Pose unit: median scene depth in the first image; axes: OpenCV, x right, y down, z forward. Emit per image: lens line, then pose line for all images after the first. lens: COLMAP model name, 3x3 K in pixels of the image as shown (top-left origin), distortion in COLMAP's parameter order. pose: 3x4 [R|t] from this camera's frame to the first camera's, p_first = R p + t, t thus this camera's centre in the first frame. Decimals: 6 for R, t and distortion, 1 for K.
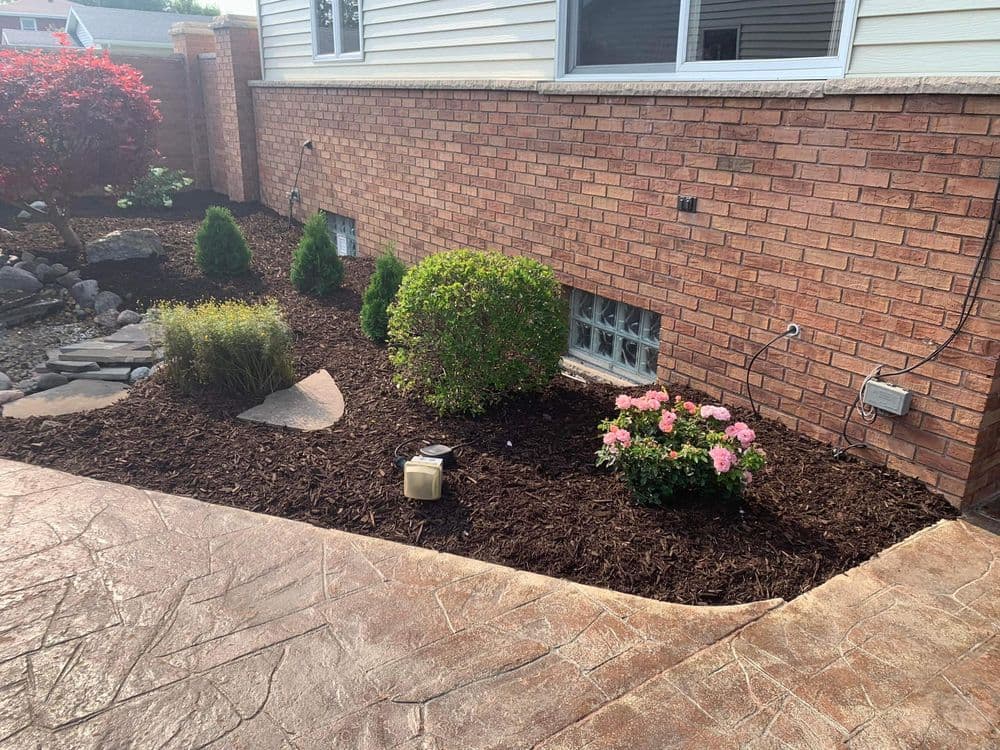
lens RADIAL K [[766.7, 0, 498.9], [0, 766.7, 369.5], [0, 0, 1]] dist [0.033034, -0.035750]
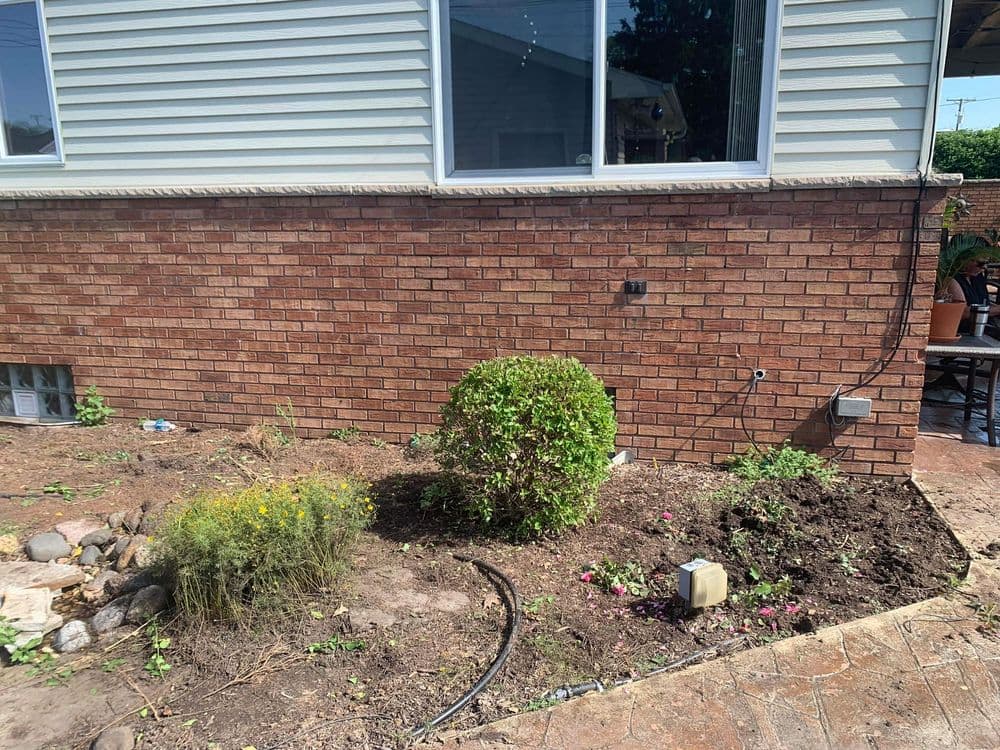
lens RADIAL K [[766.7, 0, 500.2], [0, 766.7, 382.3], [0, 0, 1]] dist [0.033034, -0.035750]
pose [[0.747900, -0.182771, 0.638153, -0.685308], [0.248757, 0.968462, -0.014163, -0.118967], [-0.615439, 0.169337, 0.769779, 0.291156]]
